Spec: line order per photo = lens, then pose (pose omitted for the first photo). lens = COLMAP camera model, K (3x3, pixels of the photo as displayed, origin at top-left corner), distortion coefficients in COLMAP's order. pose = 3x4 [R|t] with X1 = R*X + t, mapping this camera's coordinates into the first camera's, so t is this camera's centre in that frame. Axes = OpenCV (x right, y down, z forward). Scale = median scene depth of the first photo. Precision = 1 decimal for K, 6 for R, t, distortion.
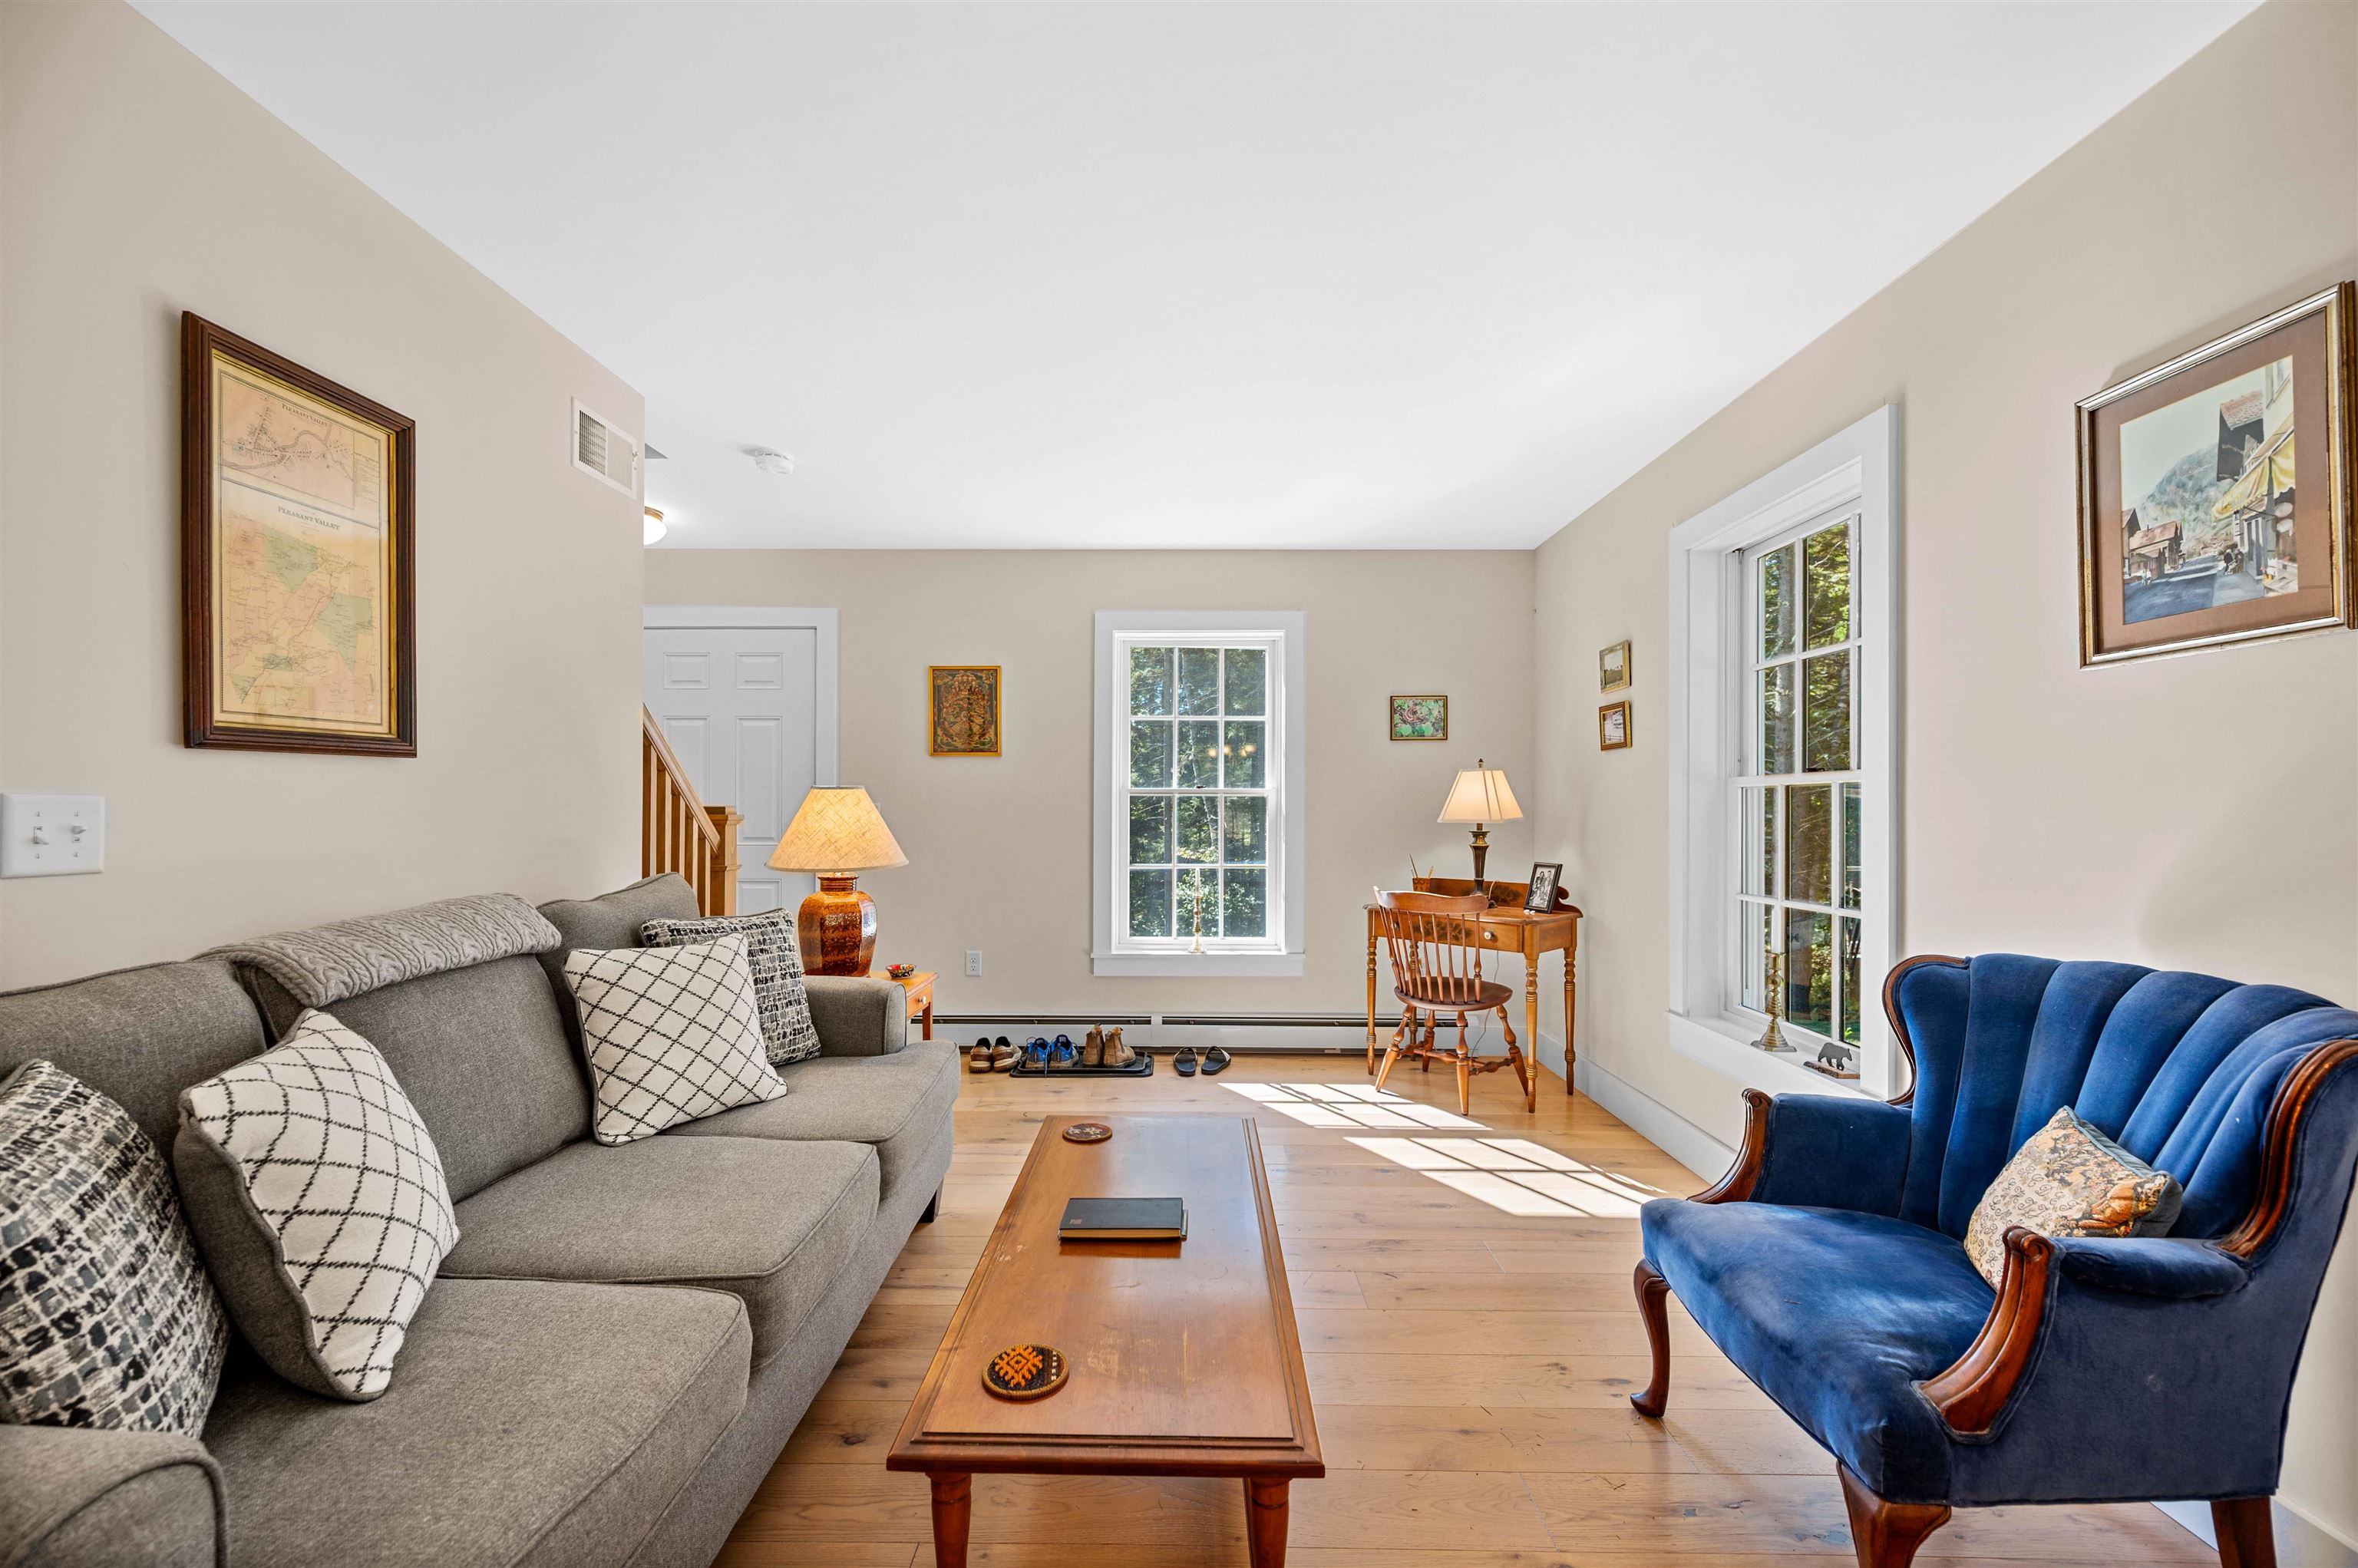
lens RADIAL K [[941.8, 0, 1191.7], [0, 941.8, 806.9], [0, 0, 1]] dist [0.000224, -0.000406]
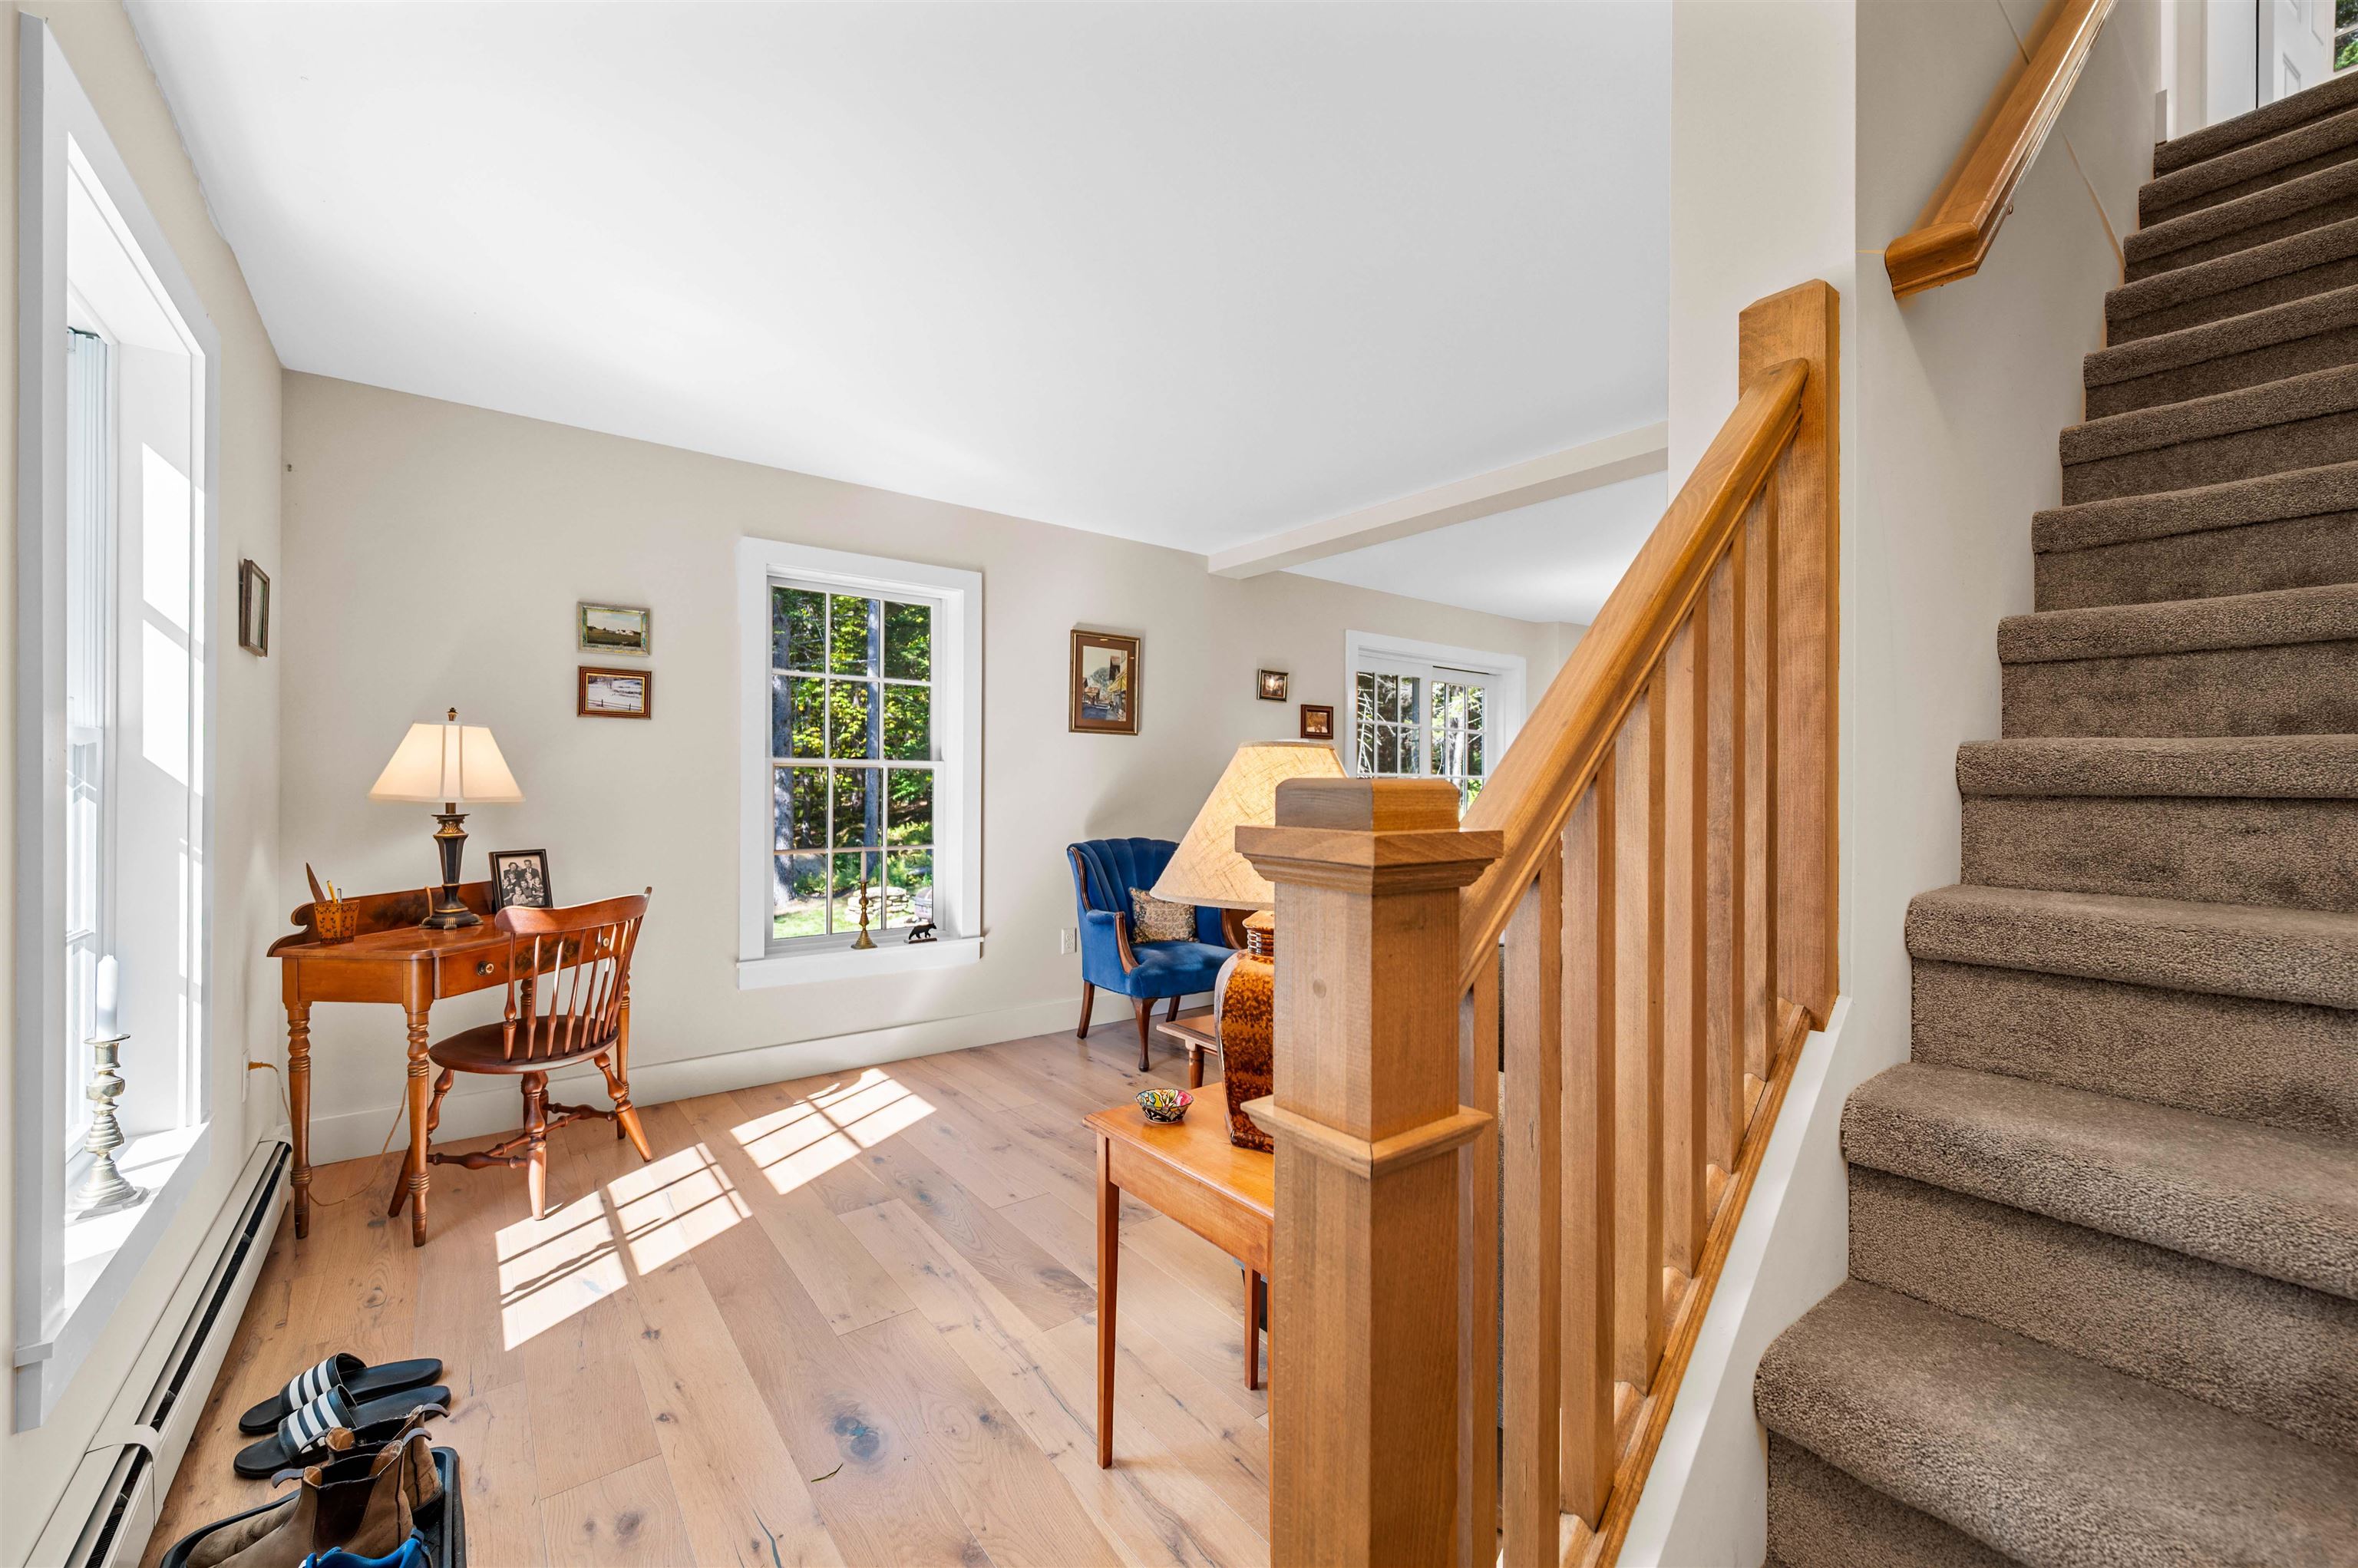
lens RADIAL K [[941.8, 0, 1181.2], [0, 941.8, 770.7], [0, 0, 1]] dist [0.000224, -0.000406]
pose [[-0.613822, -0.001913, 0.789442, -0.592907], [-0.015463, 0.999834, -0.009600, -0.007903], [-0.789293, -0.018100, -0.613749, 1.066801]]
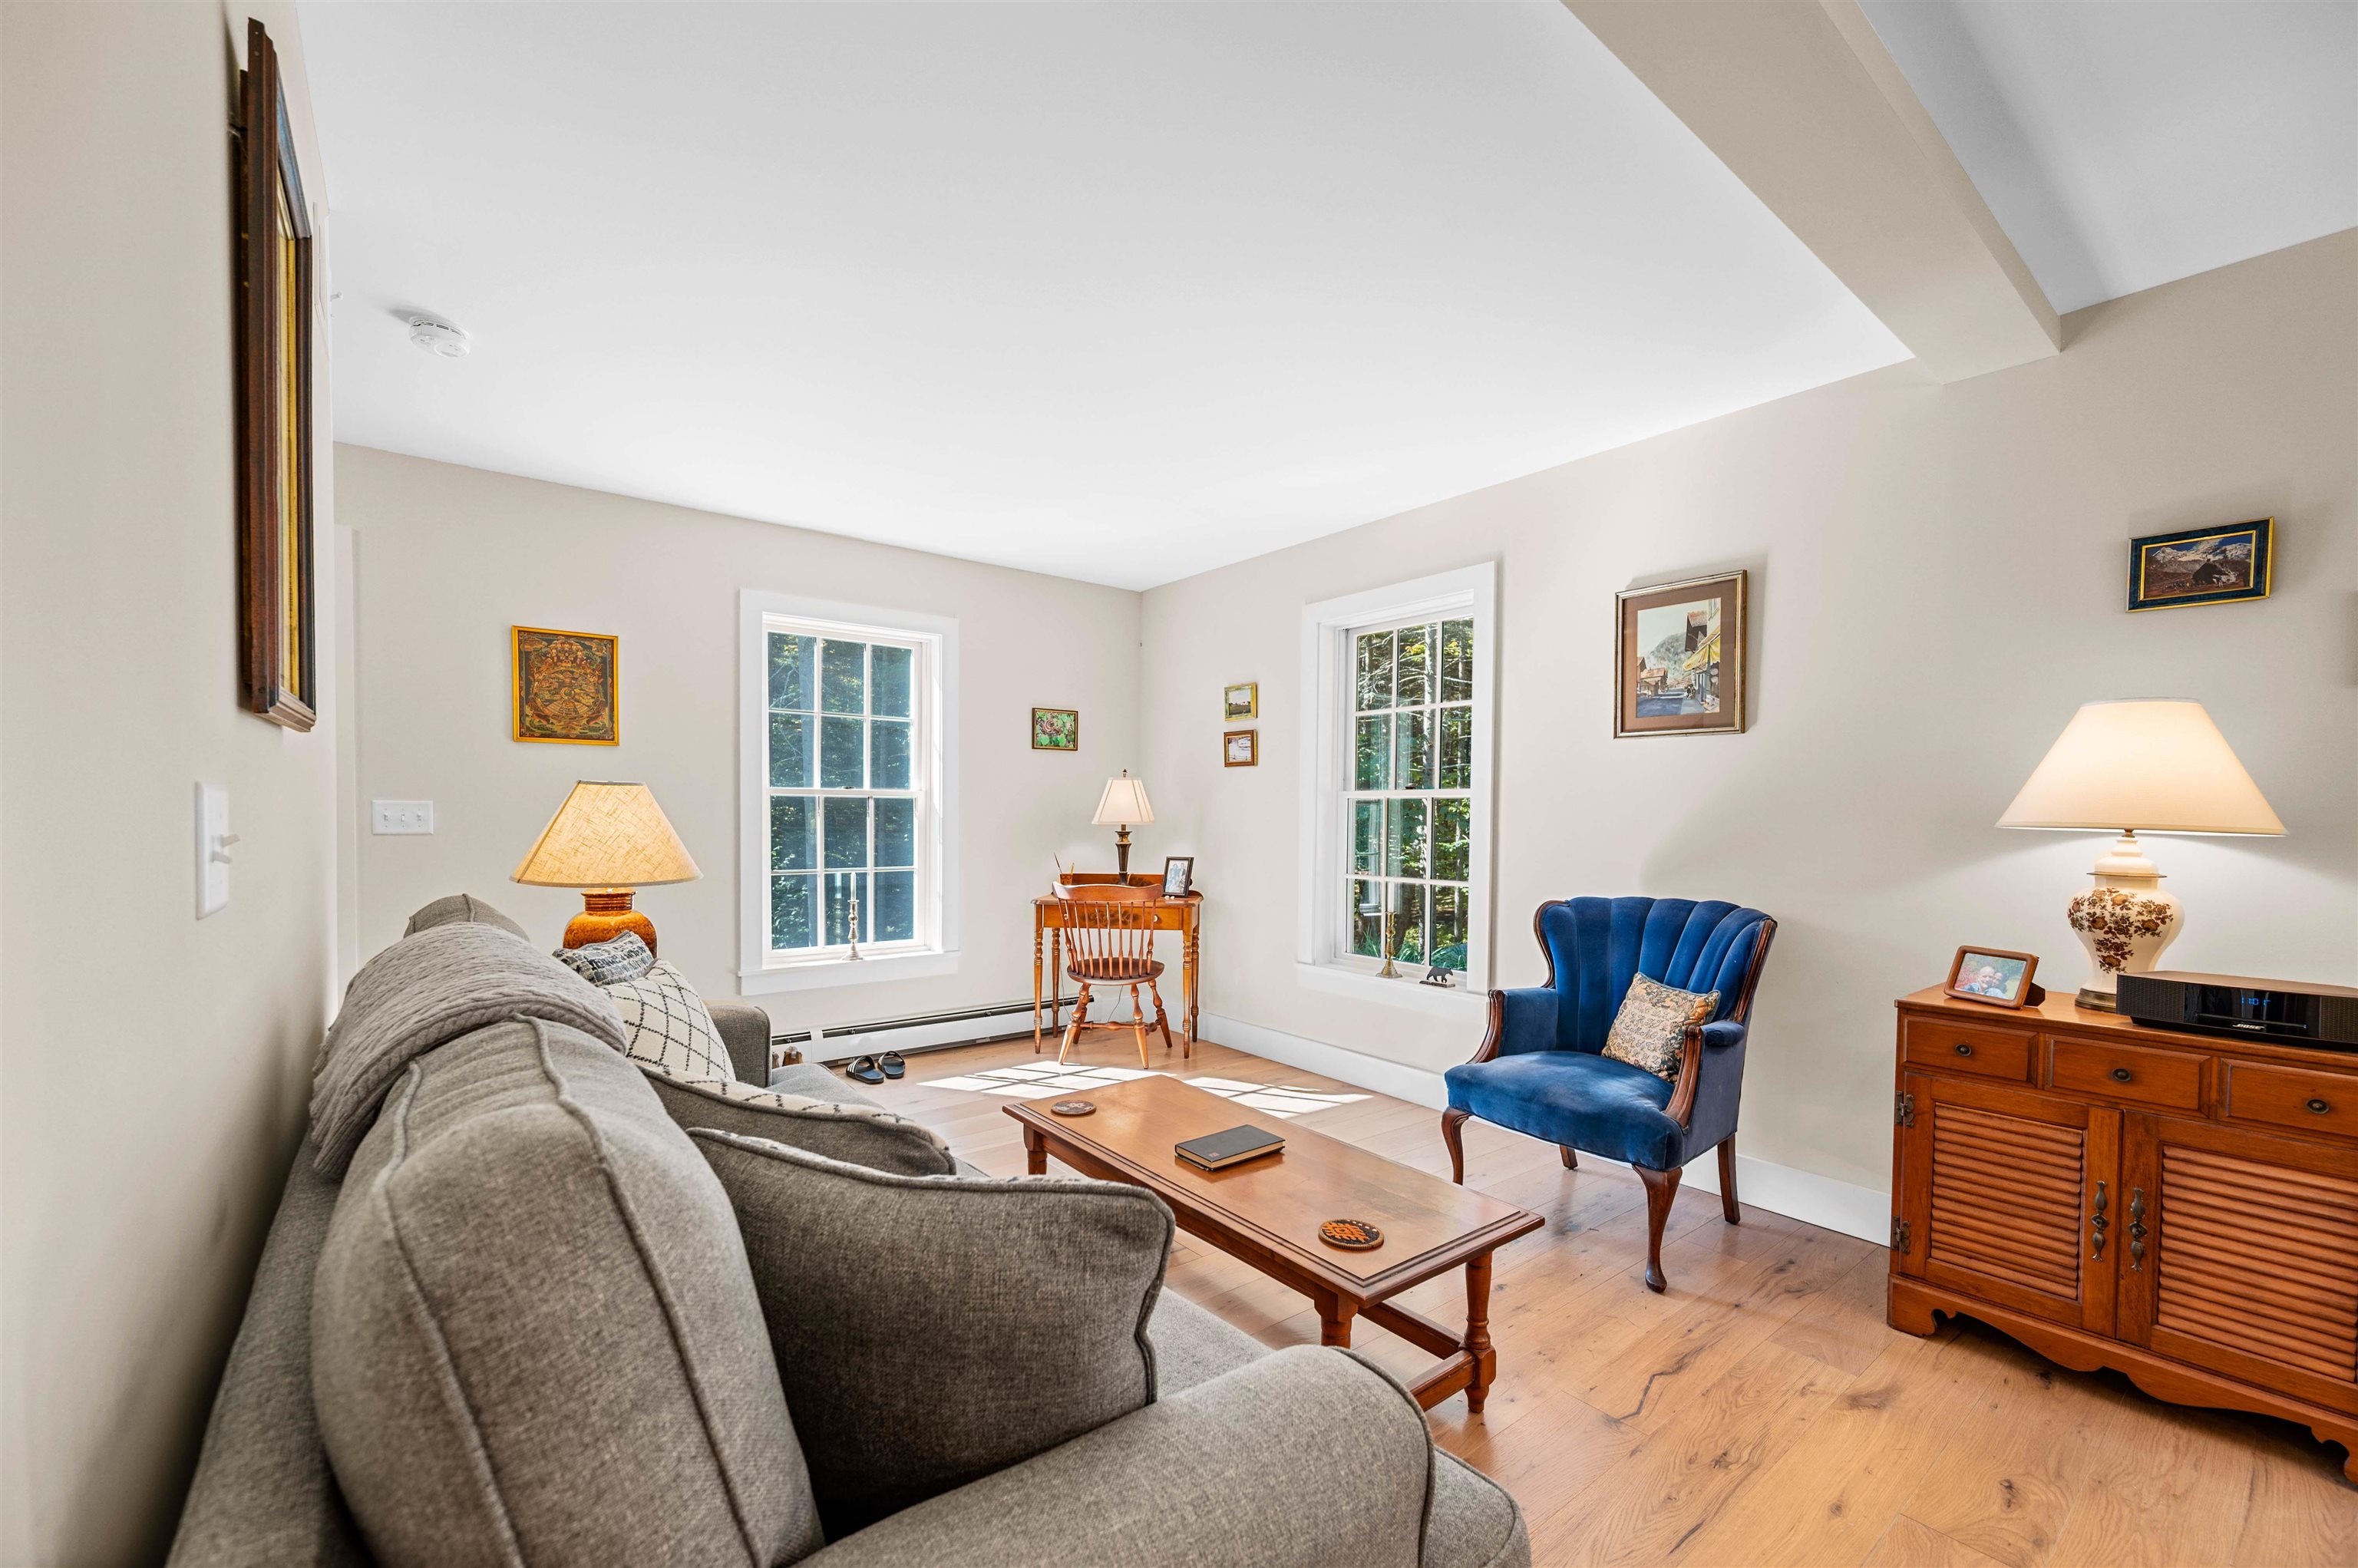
lens RADIAL K [[941.8, 0, 1202.5], [0, 941.8, 838.9], [0, 0, 1]] dist [0.000224, -0.000406]
pose [[0.774994, -0.012992, 0.631835, -0.379405], [-0.007582, 0.999526, 0.029852, -0.000508], [-0.631923, -0.027925, 0.774528, 0.035786]]
